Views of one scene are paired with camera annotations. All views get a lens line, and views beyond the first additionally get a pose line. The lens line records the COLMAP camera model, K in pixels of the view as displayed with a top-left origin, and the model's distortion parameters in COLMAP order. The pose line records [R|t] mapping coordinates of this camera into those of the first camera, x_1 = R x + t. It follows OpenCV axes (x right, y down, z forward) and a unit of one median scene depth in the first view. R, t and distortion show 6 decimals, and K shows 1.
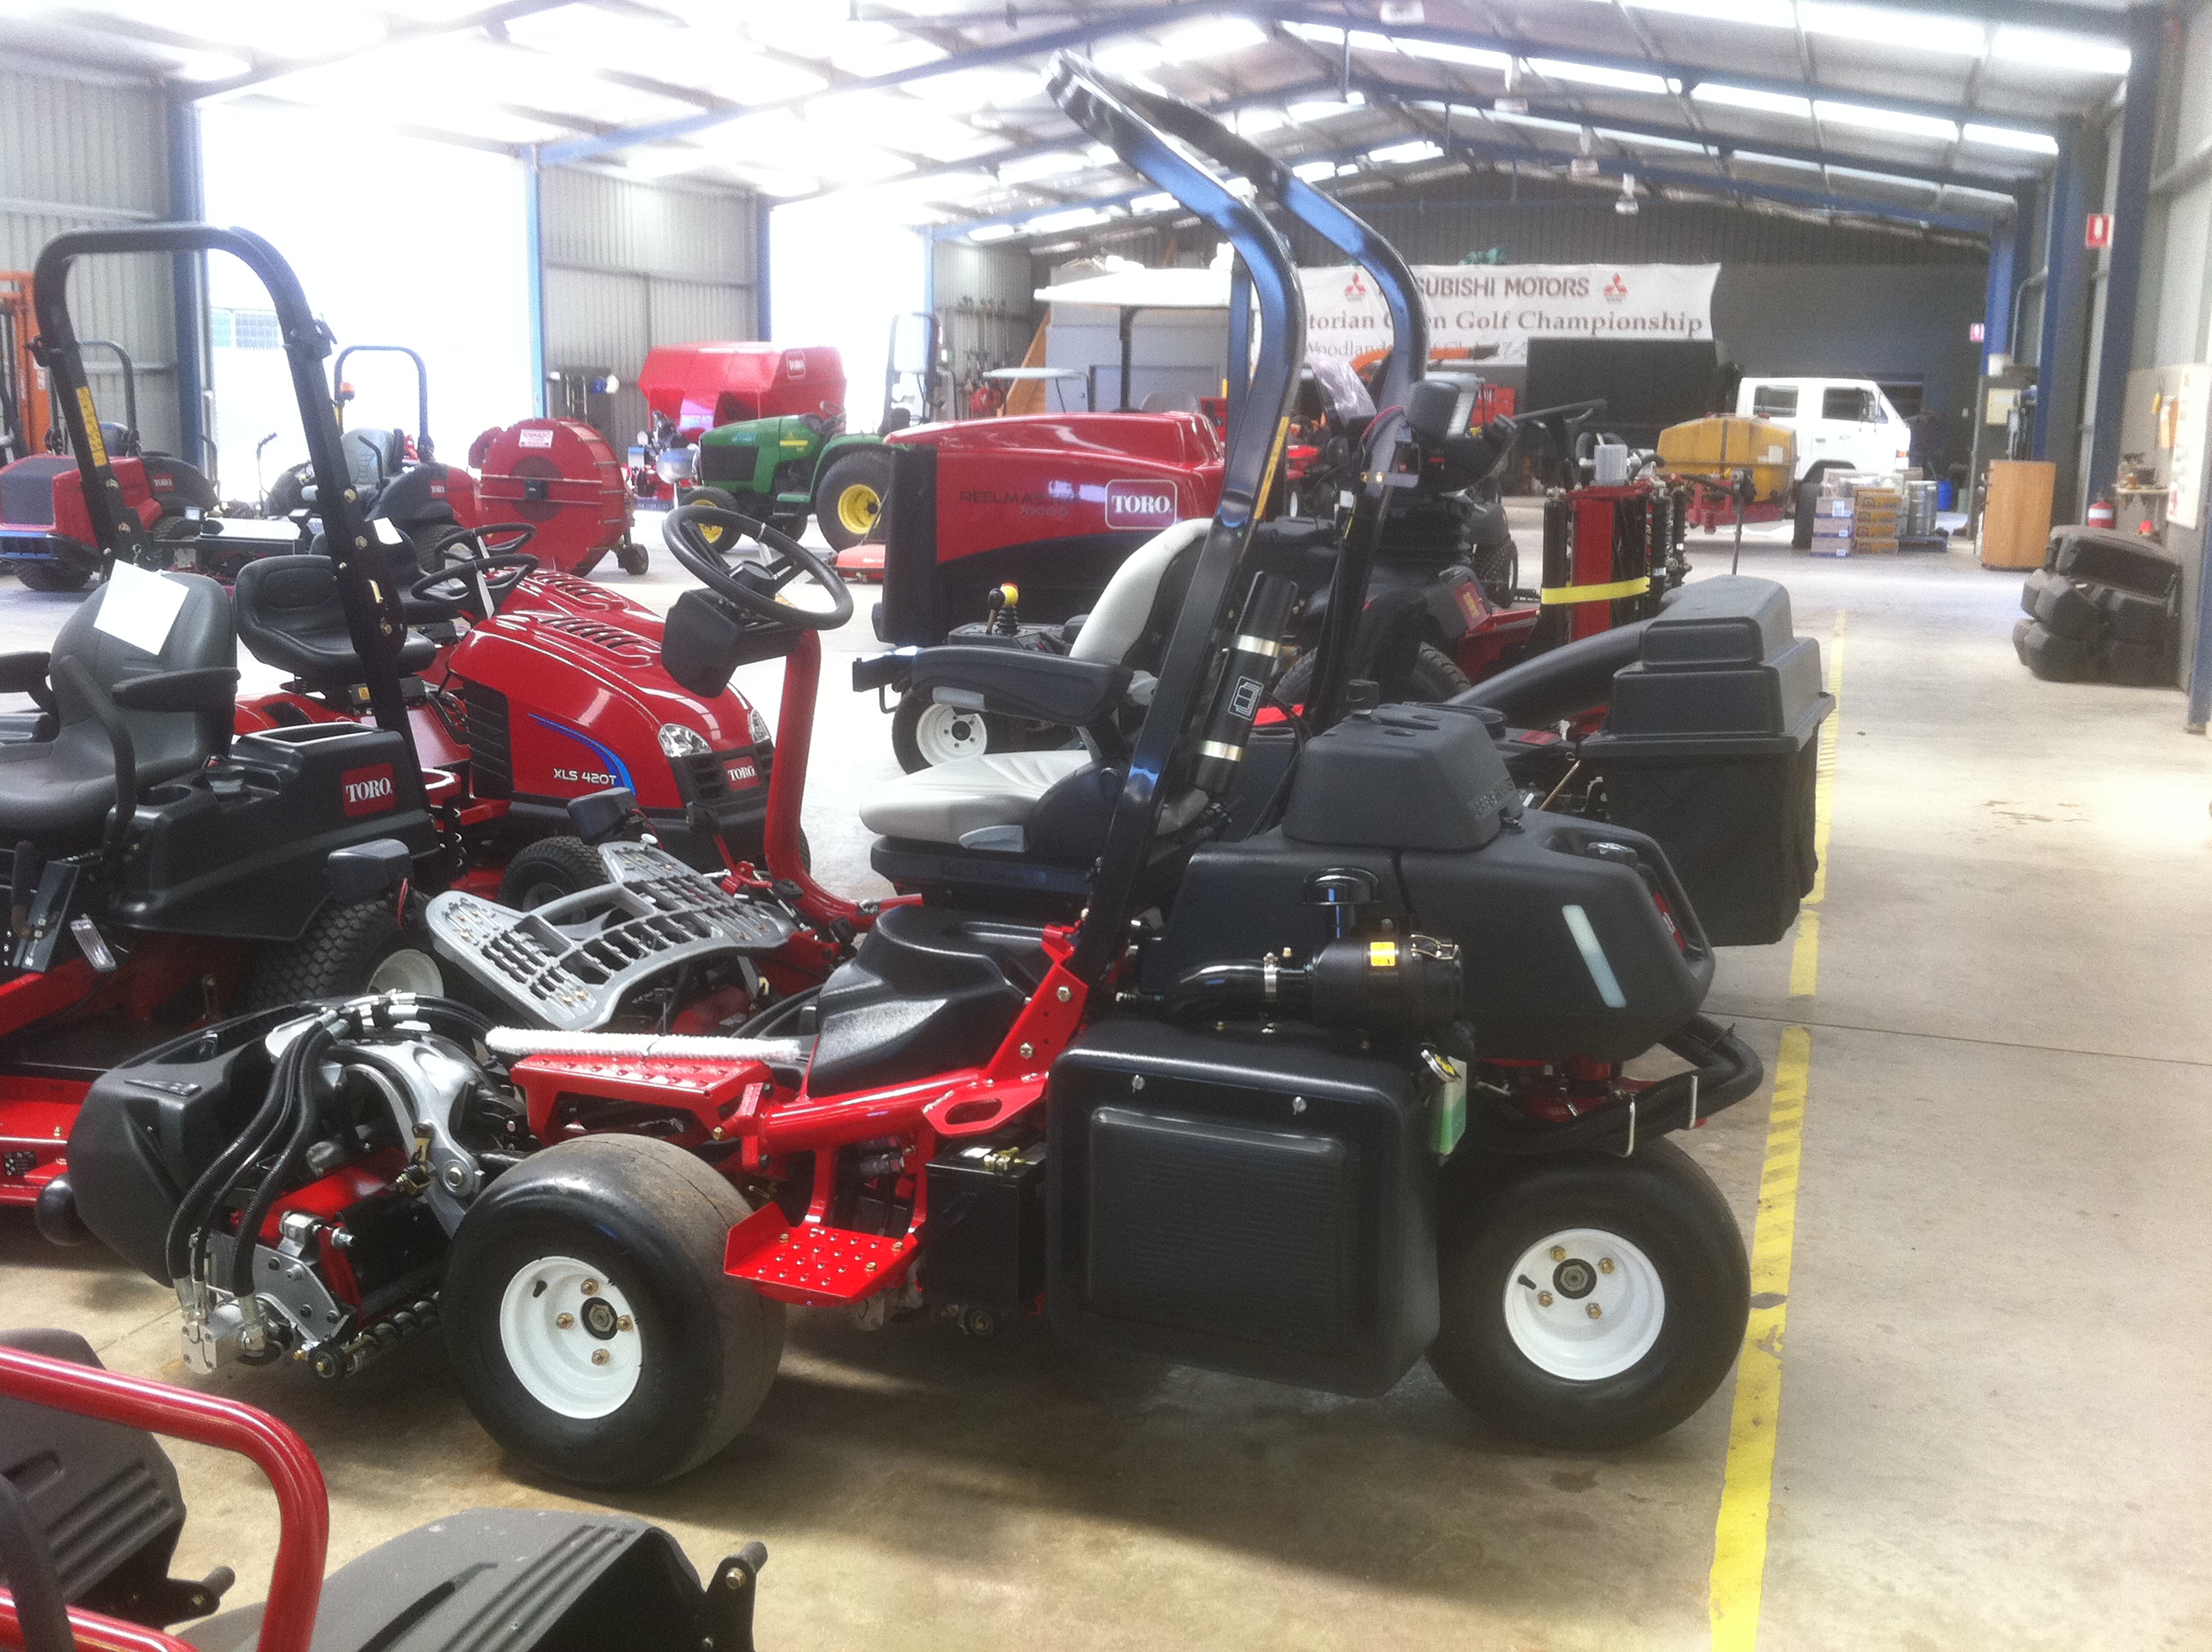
lens RADIAL K [[2101.8, 0, 1043.2], [0, 2101.8, 785.7], [0, 0, 1]] dist [0.232849, -0.890181]
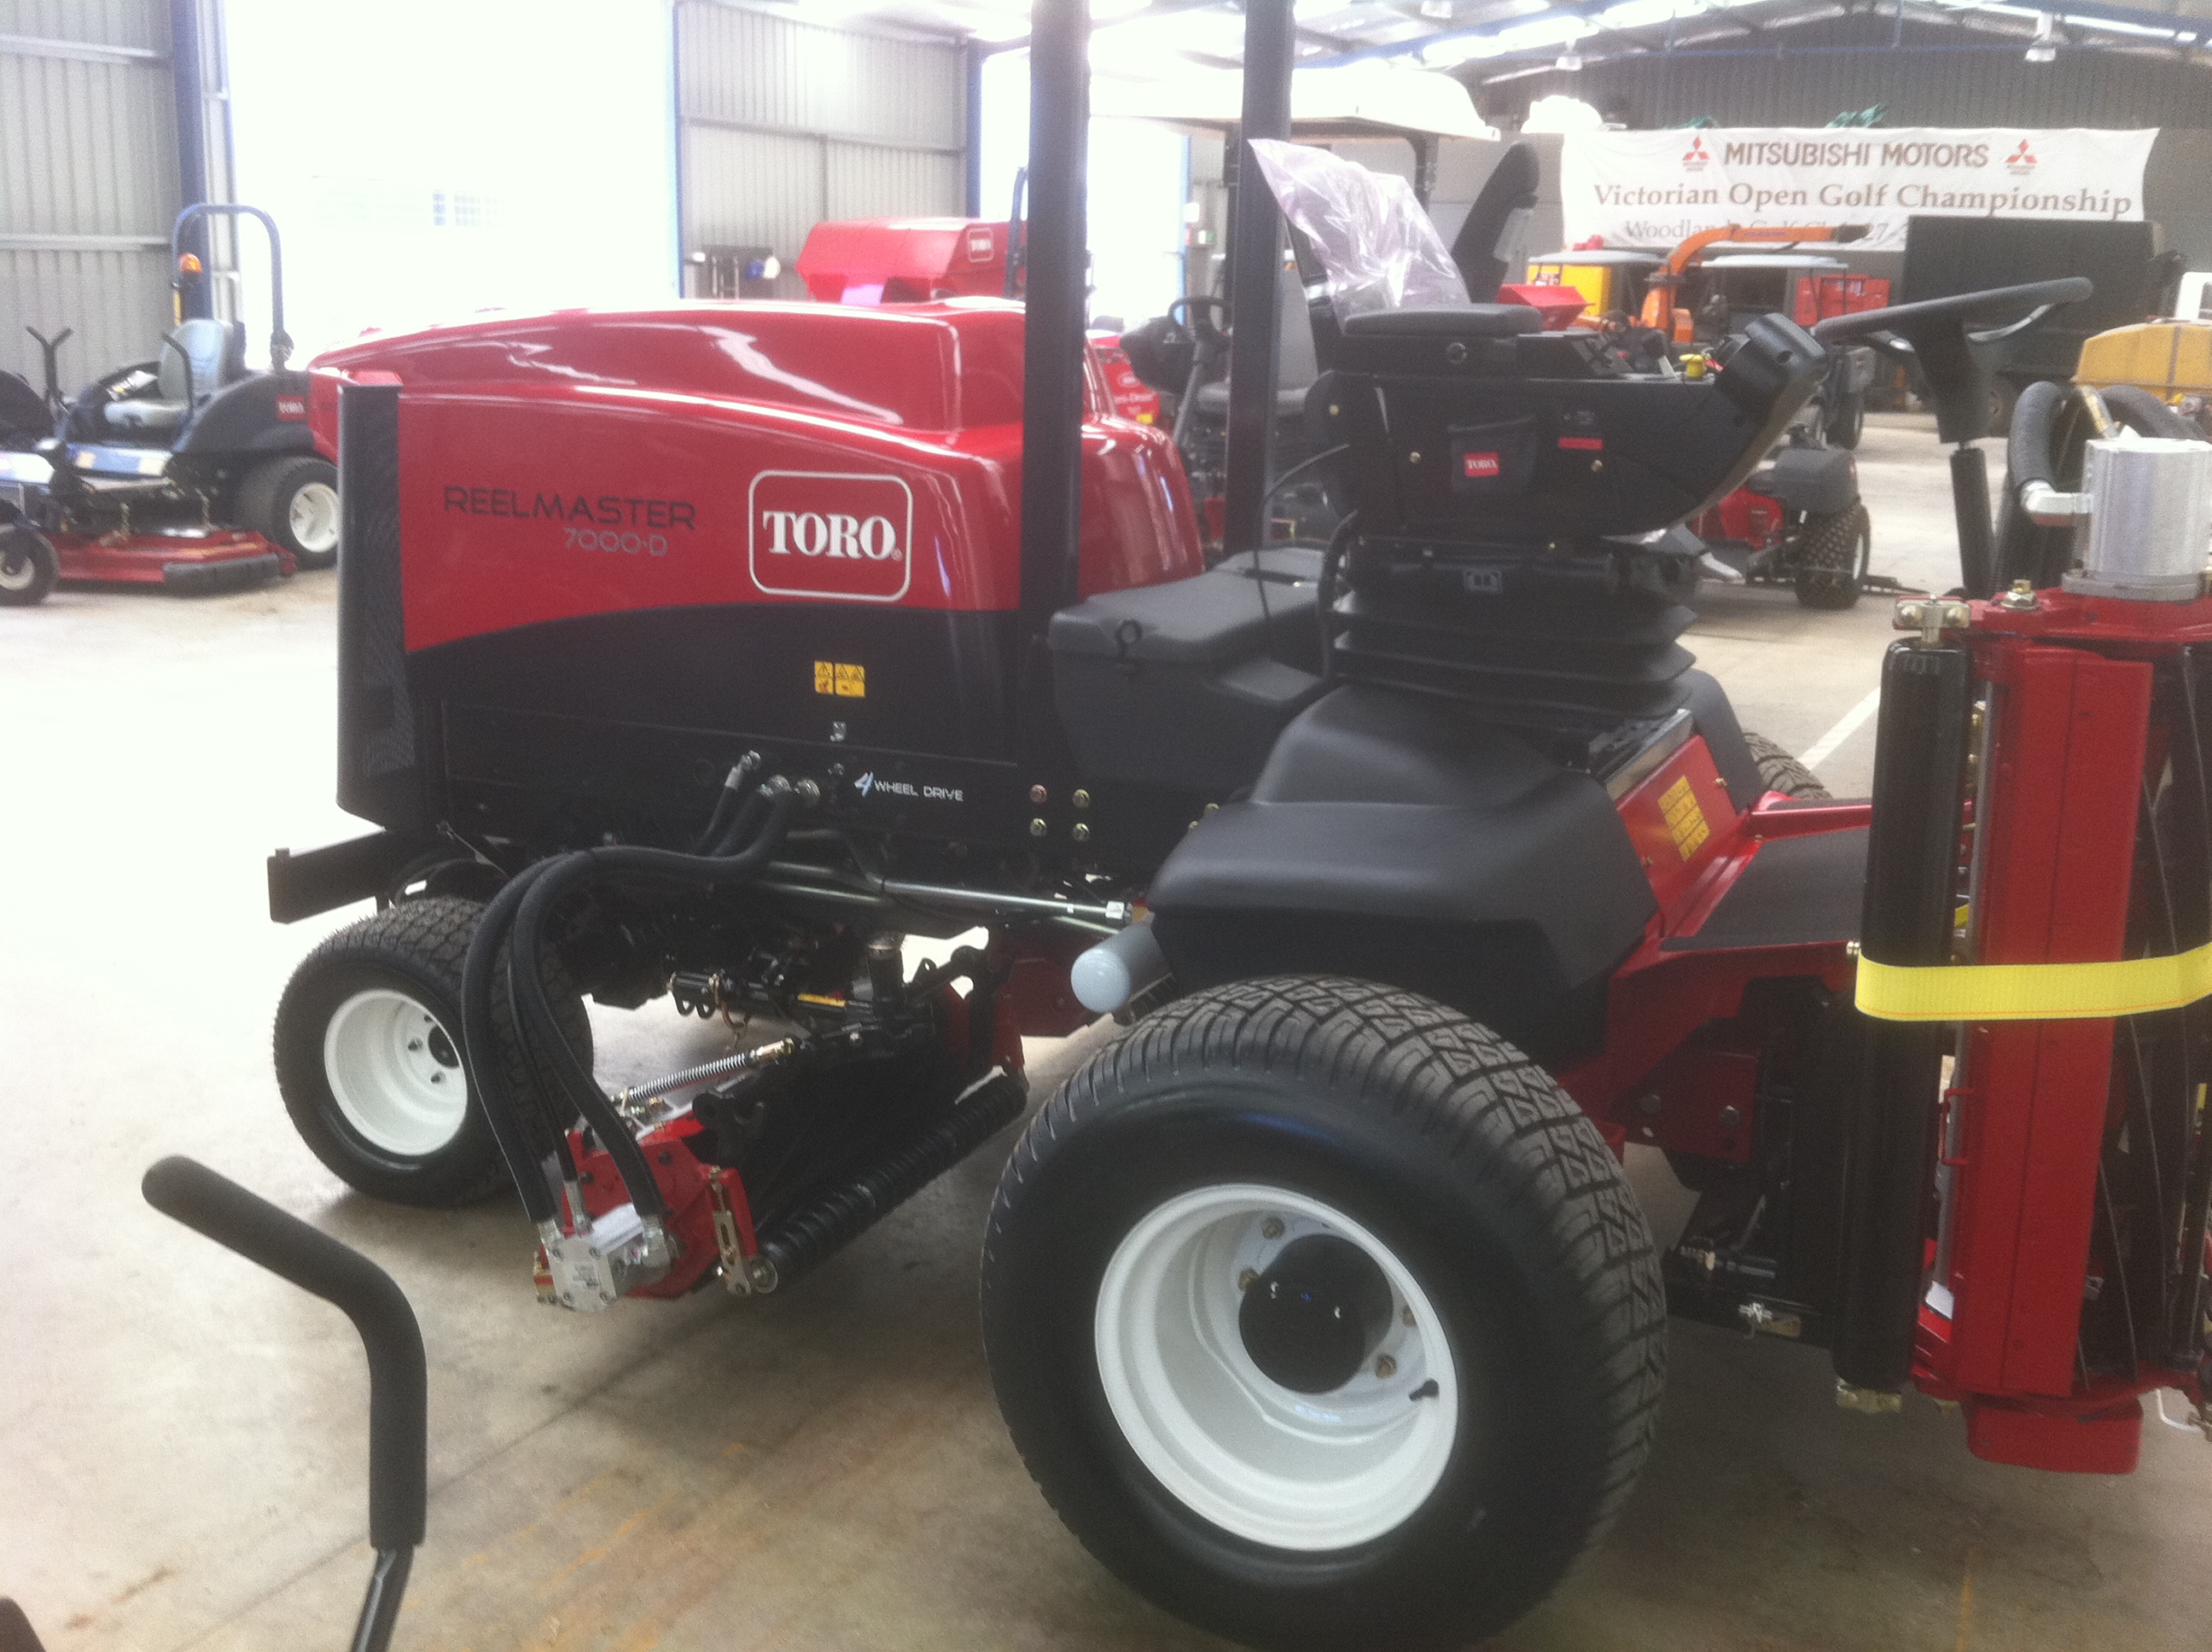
lens RADIAL K [[2106.5, 0, 1106.0], [0, 2106.5, 826.0], [0, 0, 1]] dist [0.104274, -0.296317]
pose [[0.991351, 0.038484, -0.125469, 0.038230], [-0.029999, 0.997178, 0.068824, -0.027928], [0.127764, -0.064464, 0.989707, 0.159393]]
